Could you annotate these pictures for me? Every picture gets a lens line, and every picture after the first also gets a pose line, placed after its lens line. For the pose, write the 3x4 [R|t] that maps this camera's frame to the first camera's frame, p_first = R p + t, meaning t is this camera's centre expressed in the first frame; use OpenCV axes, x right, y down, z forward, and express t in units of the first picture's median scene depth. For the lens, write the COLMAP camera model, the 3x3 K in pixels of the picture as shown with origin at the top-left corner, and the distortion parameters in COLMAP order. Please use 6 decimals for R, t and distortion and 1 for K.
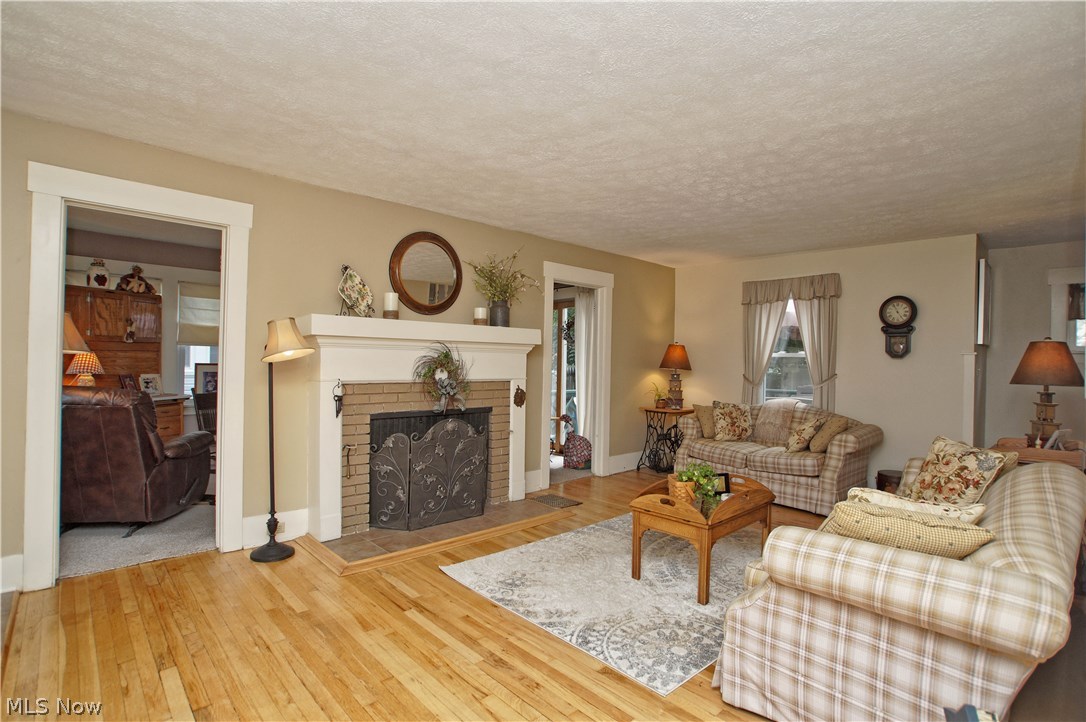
lens RADIAL K [[527.4, 0, 556.0], [0, 527.4, 360.1], [0, 0, 1]] dist [-0.075914, 0.031472]
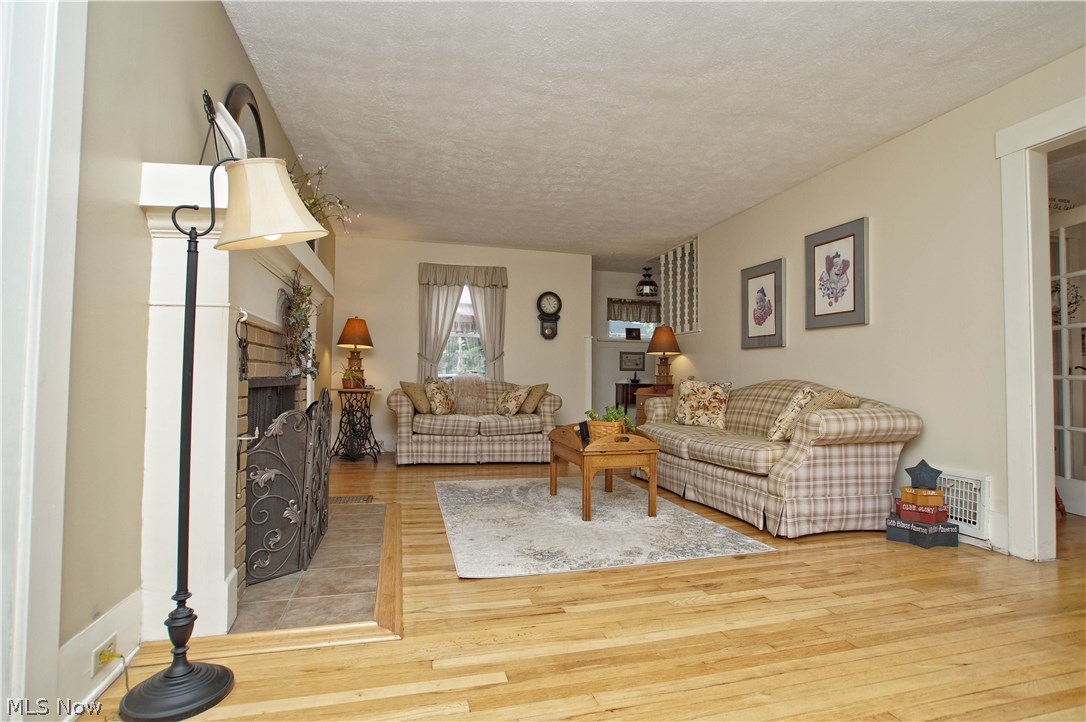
lens RADIAL K [[527.4, 0, 556.0], [0, 527.4, 360.1], [0, 0, 1]] dist [-0.075914, 0.031472]
pose [[0.481588, 0.012346, 0.876311, -0.768847], [0.000519, 0.999897, -0.014373, 0.104019], [-0.876398, 0.007377, 0.481531, 0.513577]]
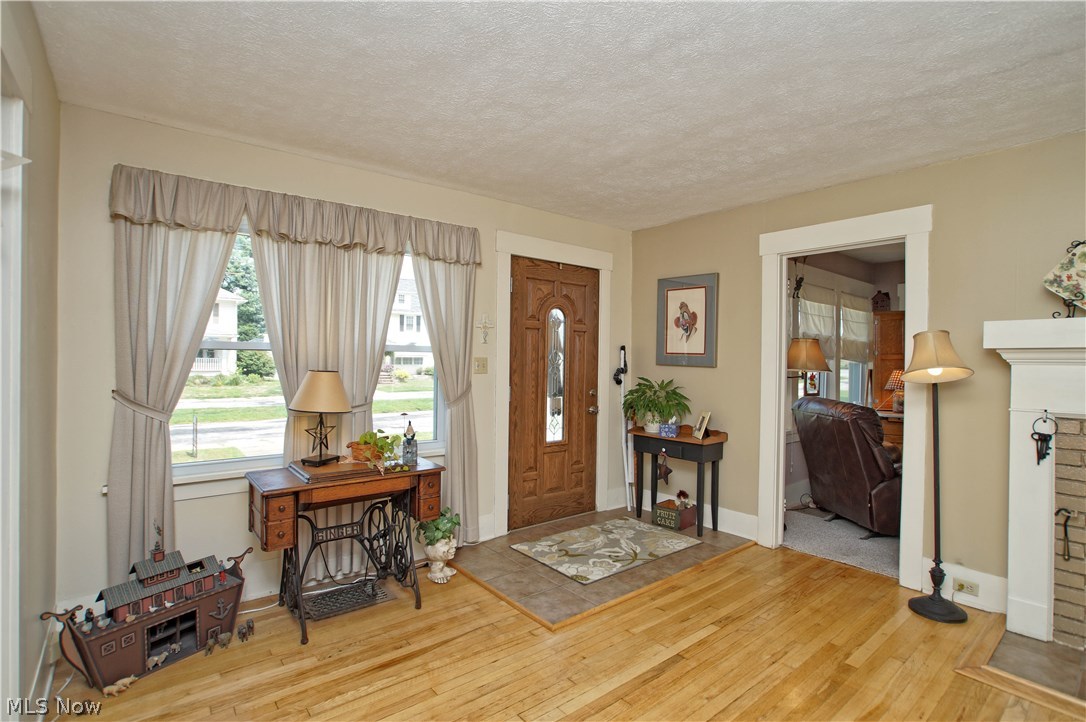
lens RADIAL K [[527.4, 0, 556.0], [0, 527.4, 360.1], [0, 0, 1]] dist [-0.075914, 0.031472]
pose [[-0.078574, -0.024272, -0.996613, 0.334031], [-0.017217, 0.999587, -0.022987, -0.003145], [0.996760, 0.015353, -0.078960, 0.432165]]
